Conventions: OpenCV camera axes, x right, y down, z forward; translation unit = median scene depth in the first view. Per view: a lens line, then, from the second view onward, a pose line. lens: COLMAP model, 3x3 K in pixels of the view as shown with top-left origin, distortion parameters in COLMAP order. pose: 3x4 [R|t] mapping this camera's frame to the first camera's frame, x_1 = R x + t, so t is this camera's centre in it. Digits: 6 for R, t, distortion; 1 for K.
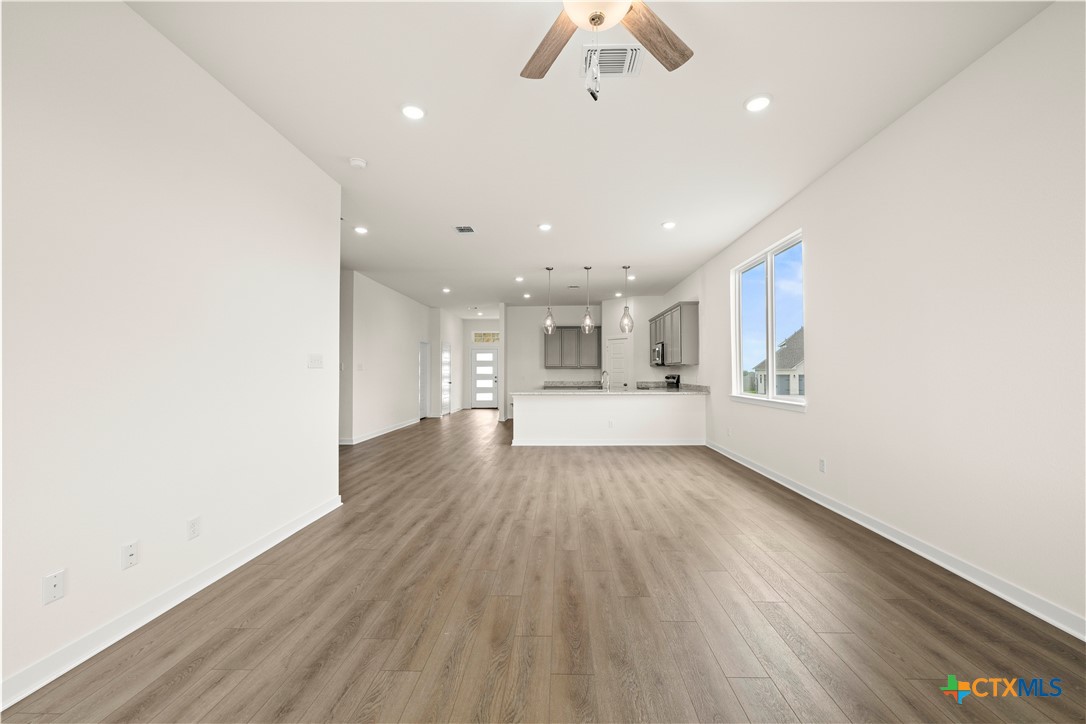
lens RADIAL K [[432.9, 0, 554.2], [0, 432.9, 374.7], [0, 0, 1]] dist [0.000922, 0.000158]
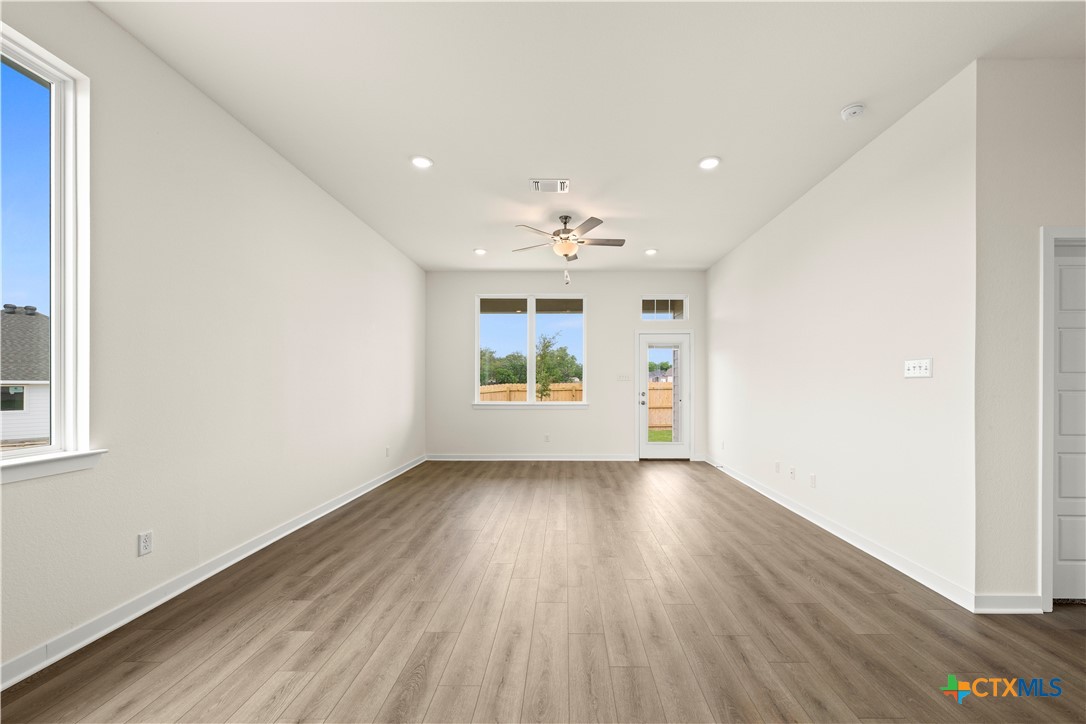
lens RADIAL K [[437.4, 0, 563.1], [0, 437.4, 384.2], [0, 0, 1]] dist [-0.000211, -0.000036]
pose [[-0.999852, 0.000607, -0.017165, 0.067919], [0.000418, 0.999939, 0.011020, -0.011491], [0.017170, 0.011011, -0.999792, 1.602739]]
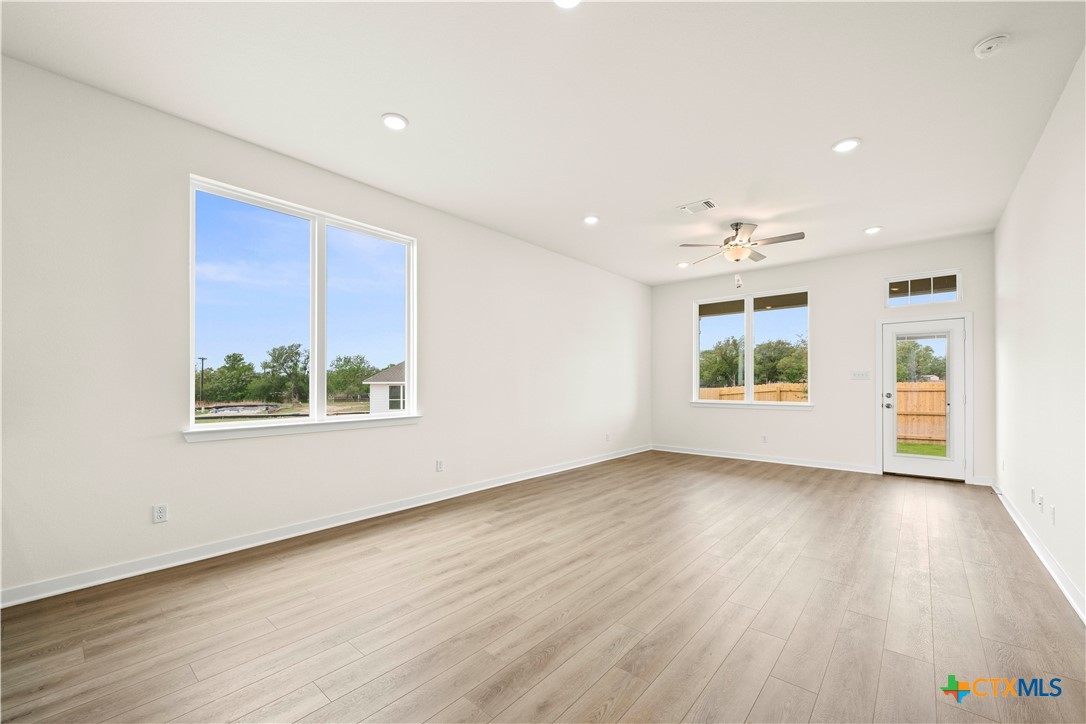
lens RADIAL K [[436.1, 0, 551.3], [0, 436.1, 381.9], [0, 0, 1]] dist [0.000638, 0.000121]
pose [[-0.775300, 0.003943, 0.631581, -0.328805], [0.007749, 0.999965, 0.003269, -0.011016], [-0.631545, 0.007429, -0.775303, 1.707067]]
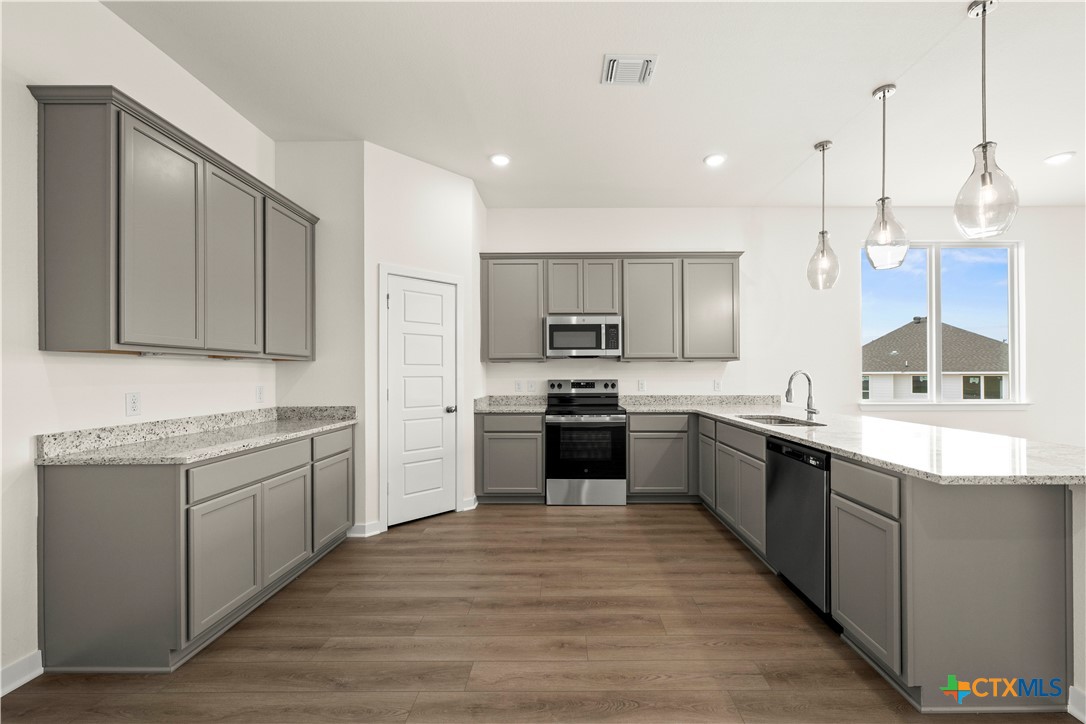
lens RADIAL K [[434.6, 0, 562.0], [0, 434.6, 371.4], [0, 0, 1]] dist [0.000004, -0.000081]
pose [[-0.020817, 0.007582, 0.999755, -0.531652], [0.011247, 0.999910, -0.007349, -0.016731], [-0.999720, 0.011091, -0.020901, 2.356103]]
